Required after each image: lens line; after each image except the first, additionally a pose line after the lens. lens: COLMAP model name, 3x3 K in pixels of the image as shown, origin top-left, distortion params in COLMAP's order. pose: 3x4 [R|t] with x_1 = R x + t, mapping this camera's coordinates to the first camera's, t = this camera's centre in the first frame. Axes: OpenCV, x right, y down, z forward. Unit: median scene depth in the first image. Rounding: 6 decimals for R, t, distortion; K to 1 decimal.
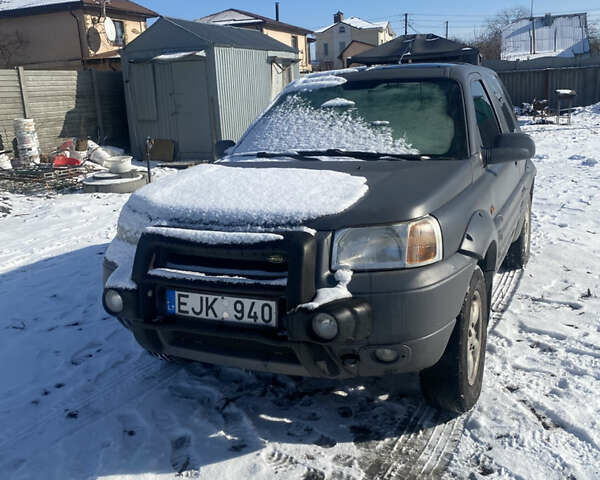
lens RADIAL K [[665.7, 0, 300.0], [0, 665.7, 240.0], [0, 0, 1]] dist [0.041766, -0.019391]
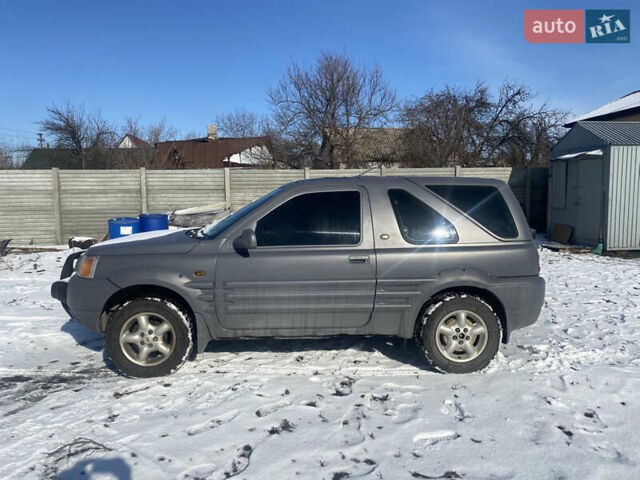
lens RADIAL K [[544.2, 0, 320.0], [0, 544.2, 240.0], [0, 0, 1]] dist [0.001635, 0.005638]
pose [[0.405305, 0.129762, -0.904925, 0.508029], [-0.213205, 0.975995, 0.044461, -0.079082], [0.888972, 0.174915, 0.423241, 0.231037]]
